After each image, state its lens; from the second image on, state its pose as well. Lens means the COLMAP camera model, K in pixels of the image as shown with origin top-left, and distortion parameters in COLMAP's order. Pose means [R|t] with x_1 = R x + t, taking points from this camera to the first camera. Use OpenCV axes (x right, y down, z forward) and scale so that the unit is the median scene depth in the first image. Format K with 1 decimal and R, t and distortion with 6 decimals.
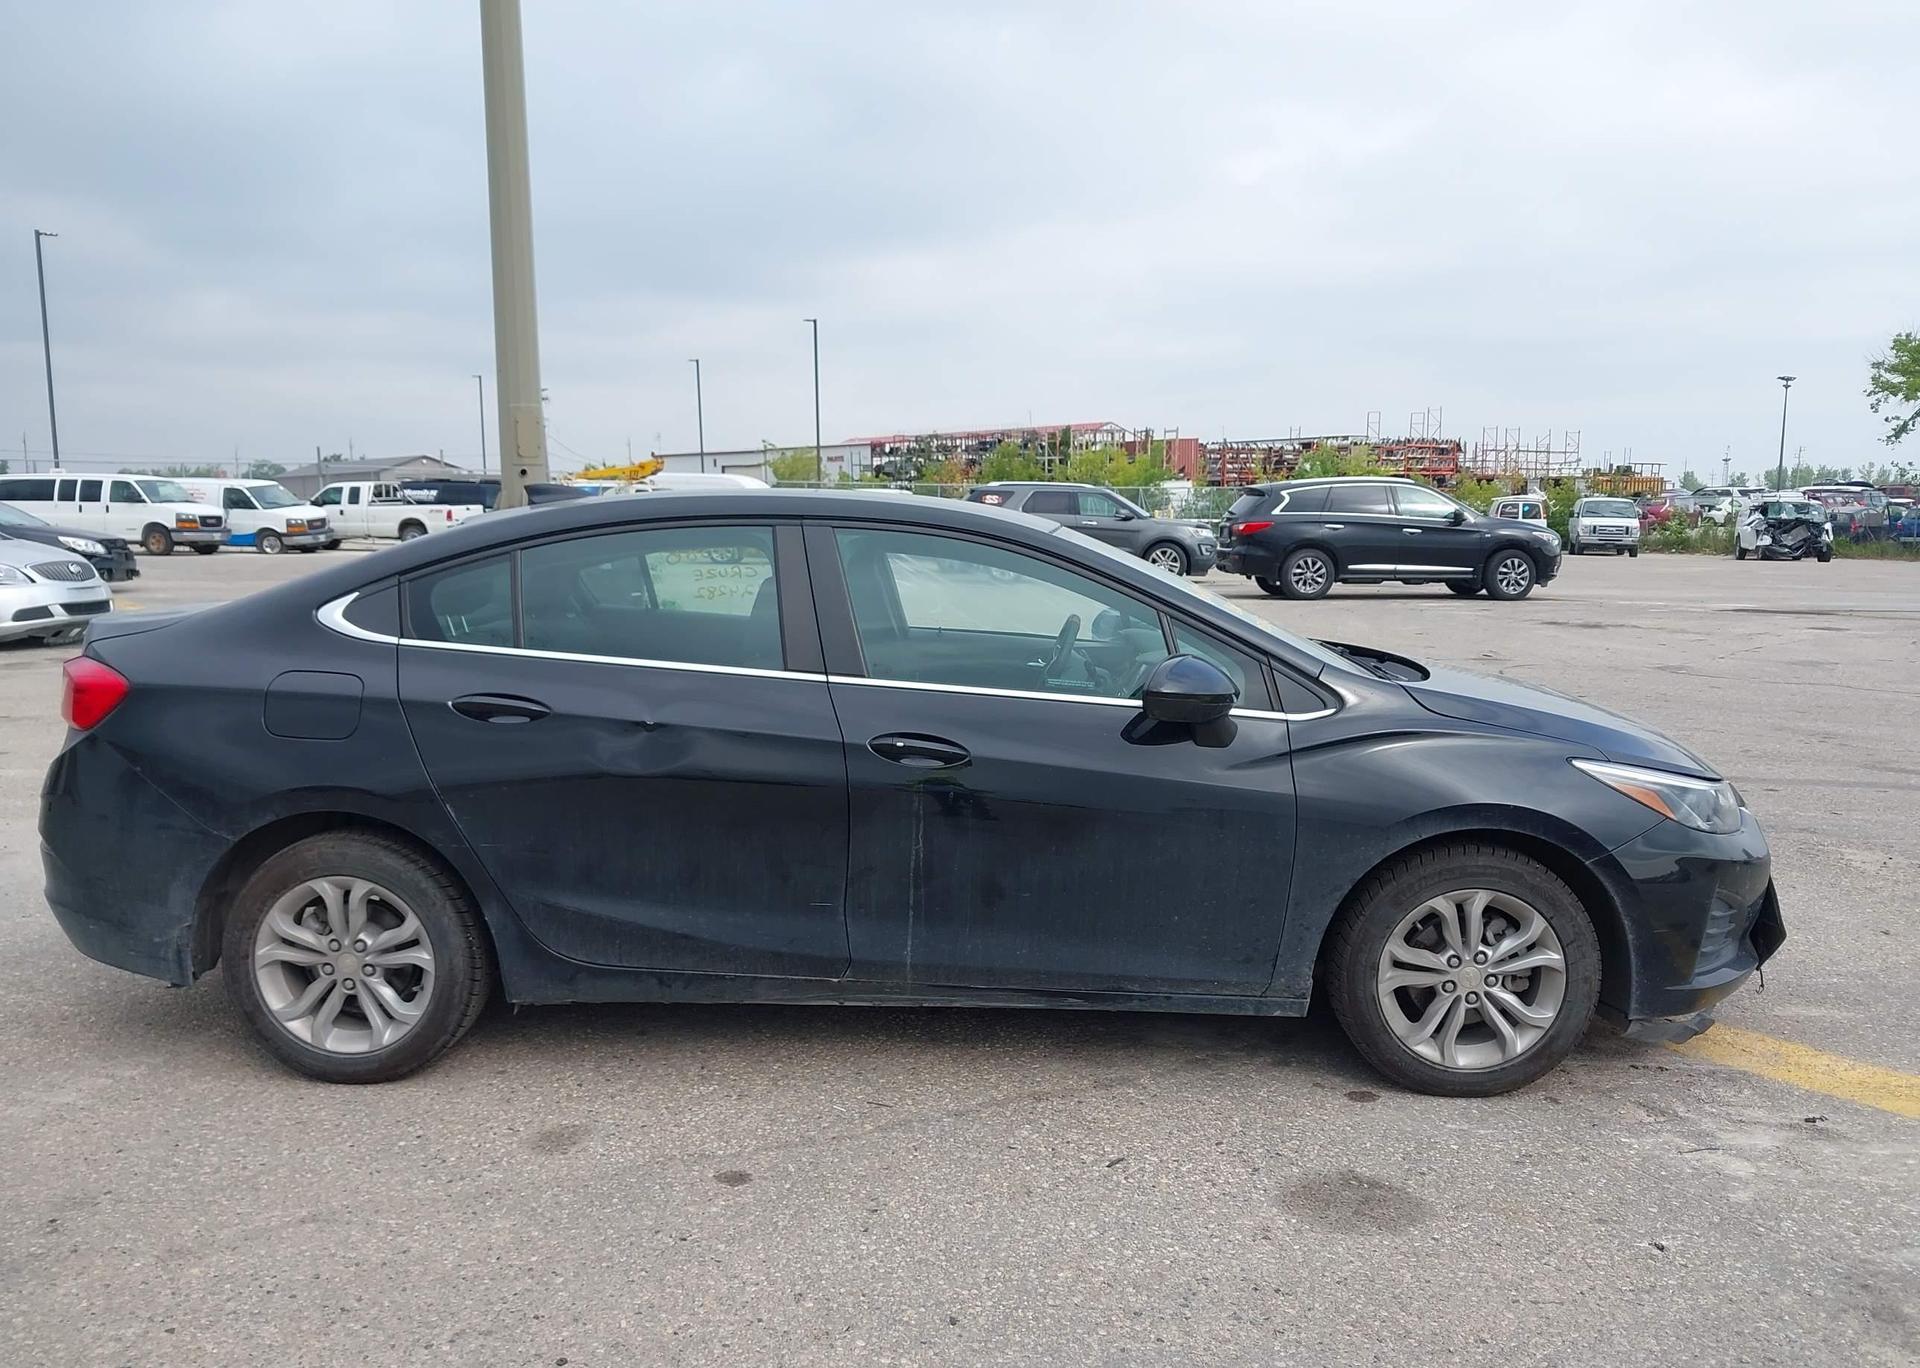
lens RADIAL K [[1545.7, 0, 967.5], [0, 1545.7, 648.8], [0, 0, 1]] dist [0.020881, -0.027761]
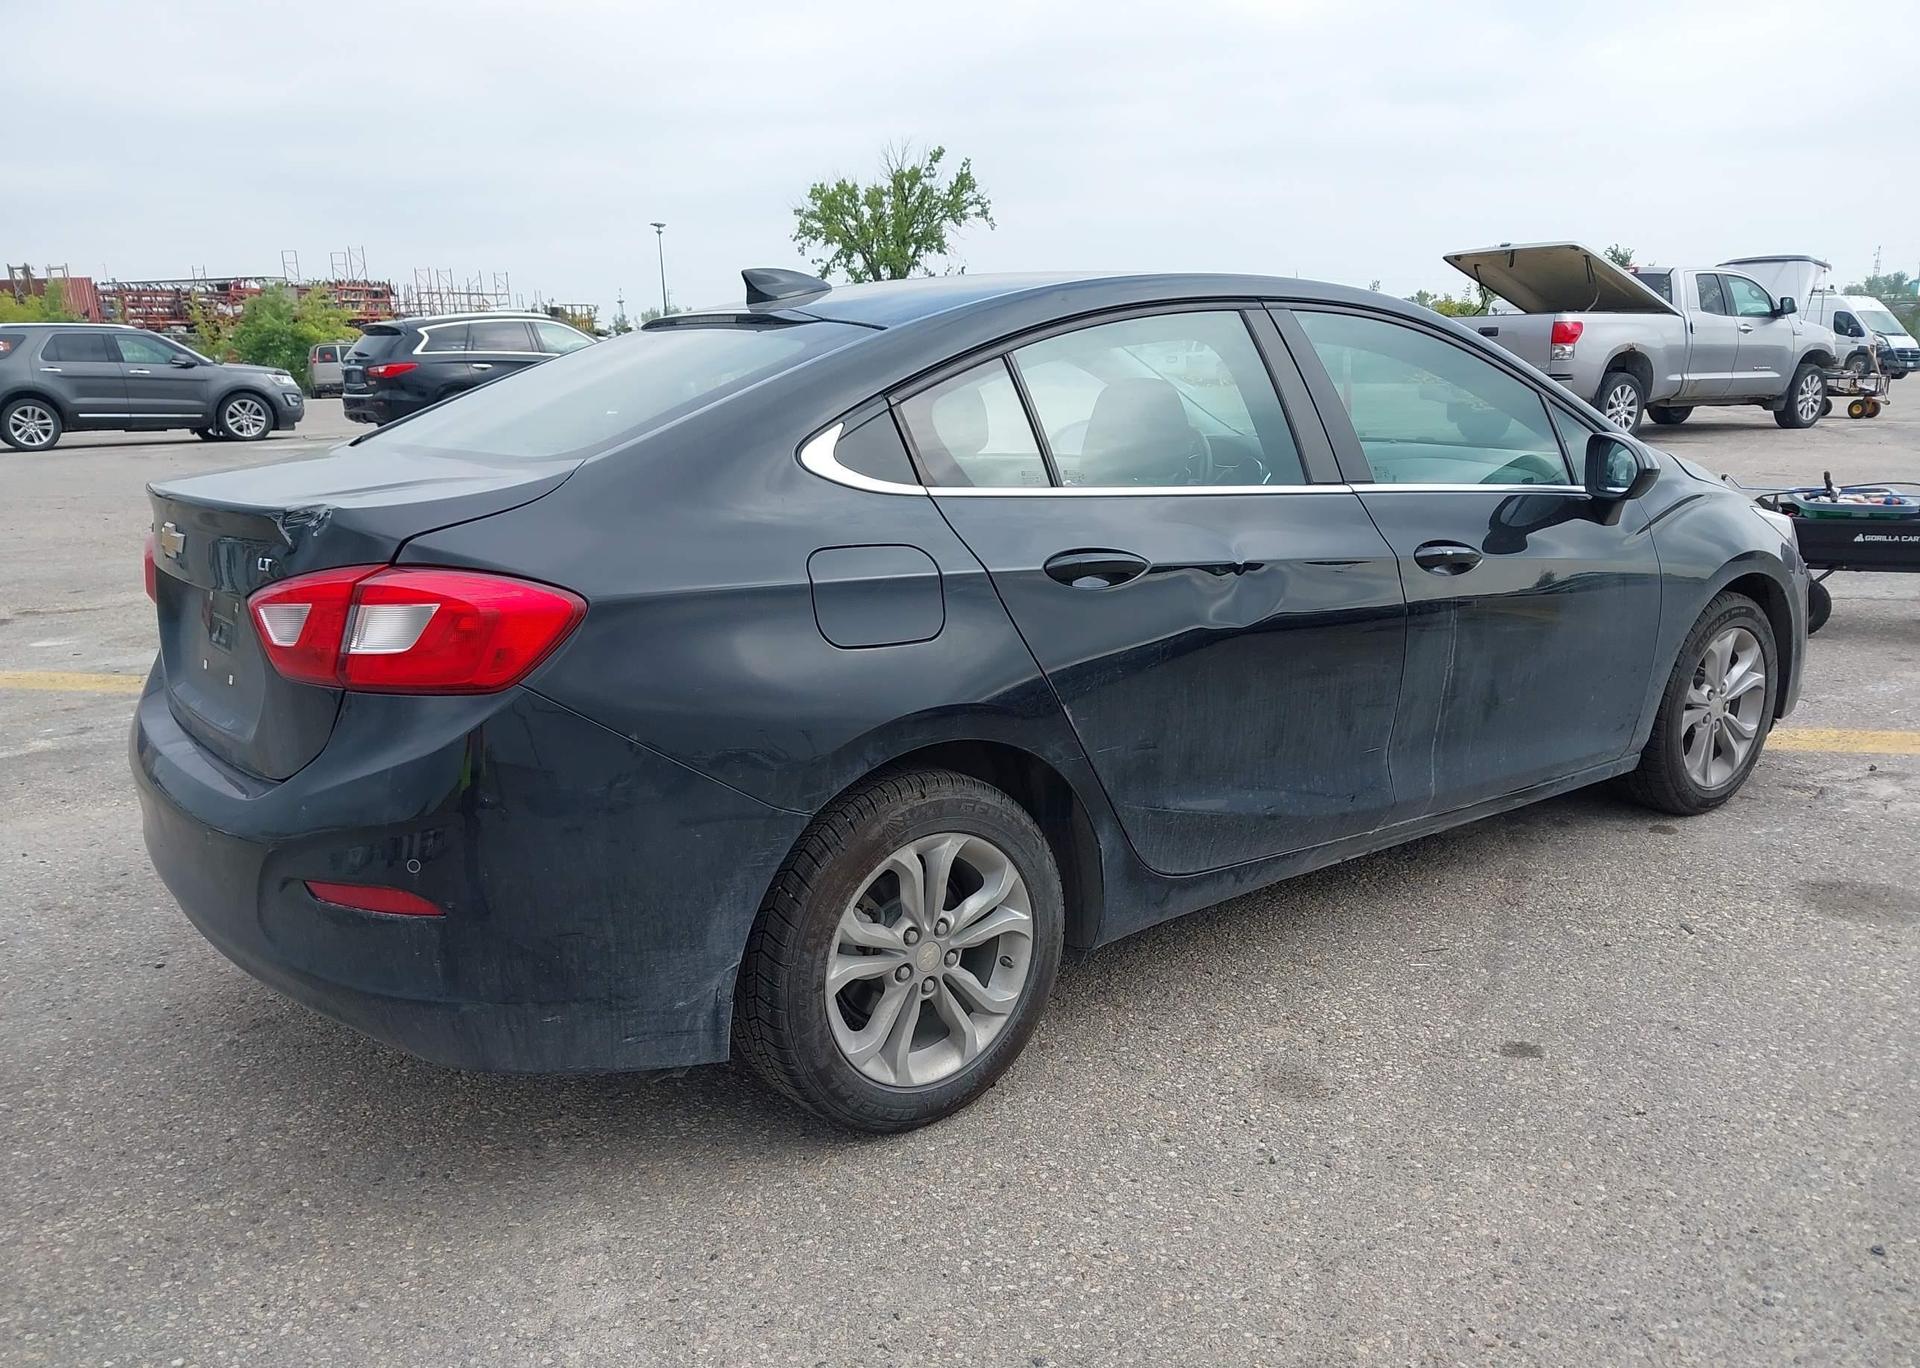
lens RADIAL K [[1545.7, 0, 982.0], [0, 1545.7, 676.2], [0, 0, 1]] dist [0.020881, -0.027761]
pose [[0.773127, -0.155383, 0.614923, -0.129814], [0.084329, 0.986102, 0.143150, -0.003080], [-0.628620, -0.058817, 0.775485, 0.074912]]
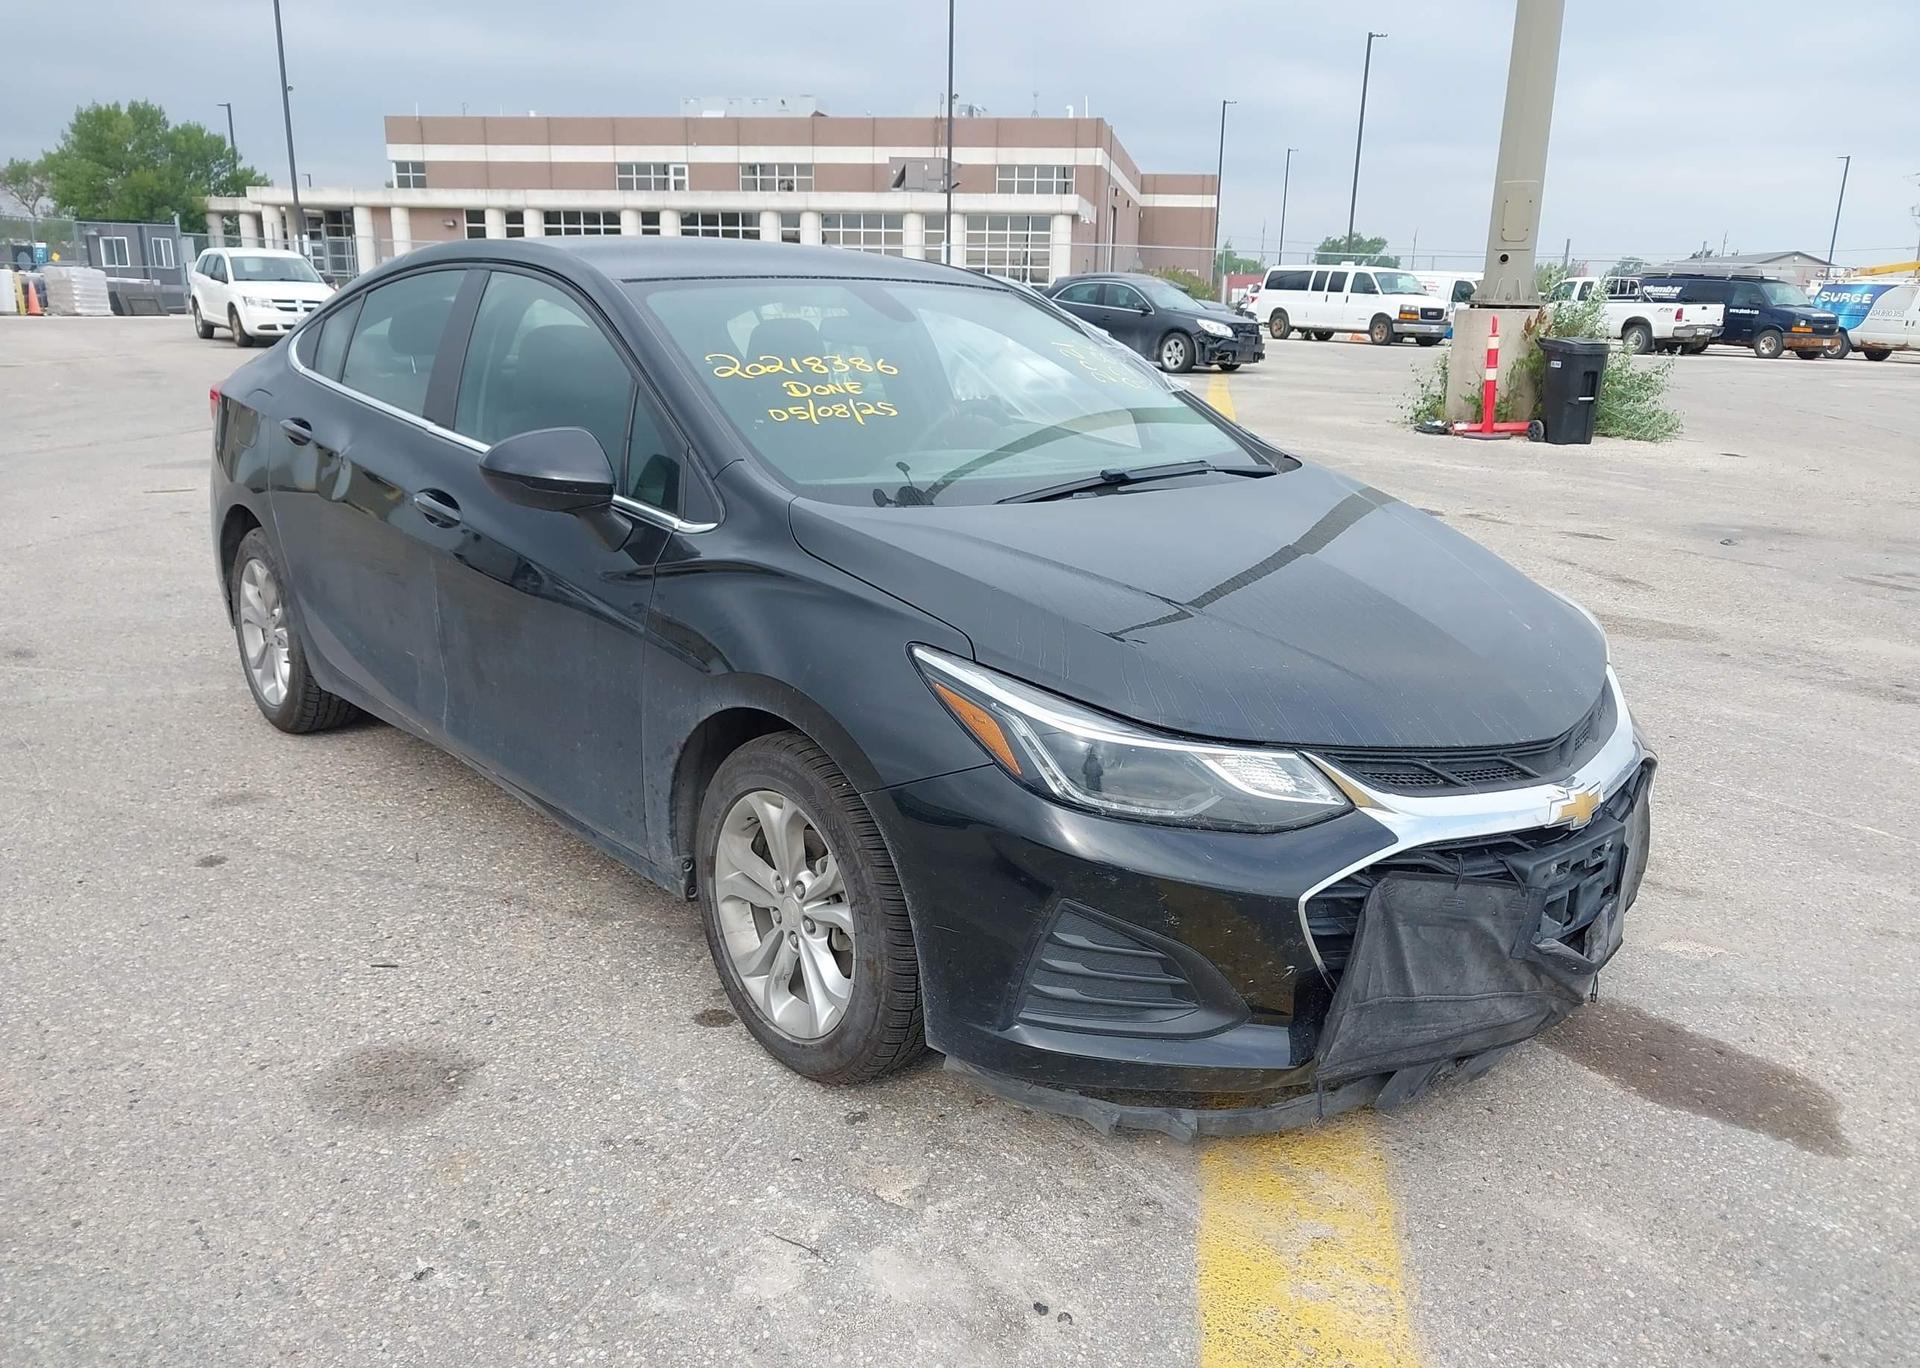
lens RADIAL K [[1545.7, 0, 961.5], [0, 1545.7, 694.0], [0, 0, 1]] dist [0.020881, -0.027761]
pose [[0.668711, 0.201335, -0.715744, 0.142366], [-0.090134, 0.977491, 0.190752, -0.005467], [0.738039, -0.063045, 0.671807, 0.094483]]
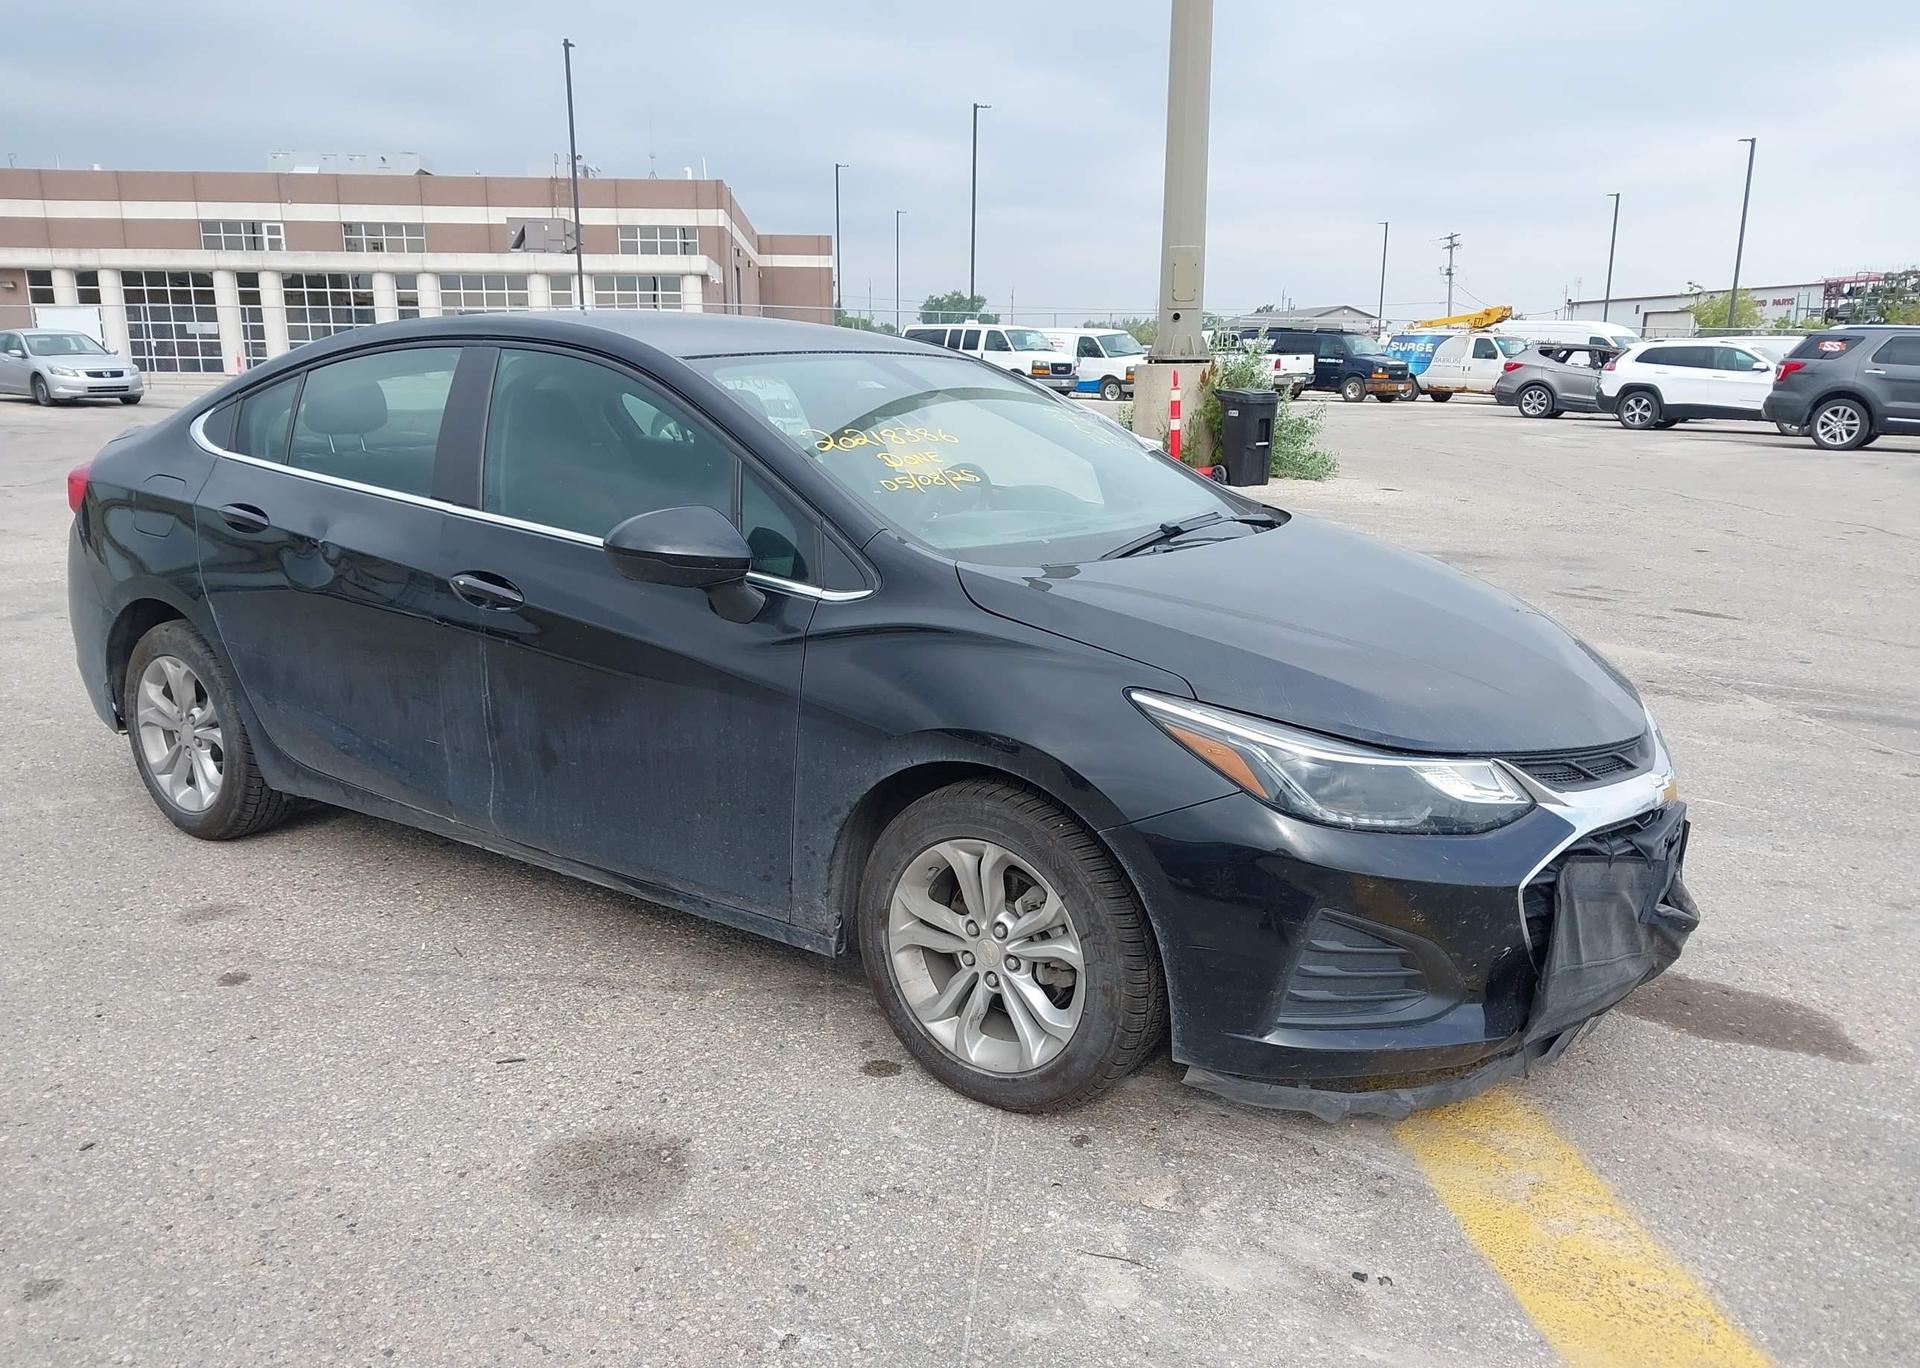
lens RADIAL K [[1545.7, 0, 962.0], [0, 1545.7, 684.3], [0, 0, 1]] dist [0.020881, -0.027761]
pose [[0.830342, 0.122711, -0.543575, 0.115346], [-0.059257, 0.989366, 0.132829, -0.003126], [0.554094, -0.078083, 0.828784, 0.061117]]
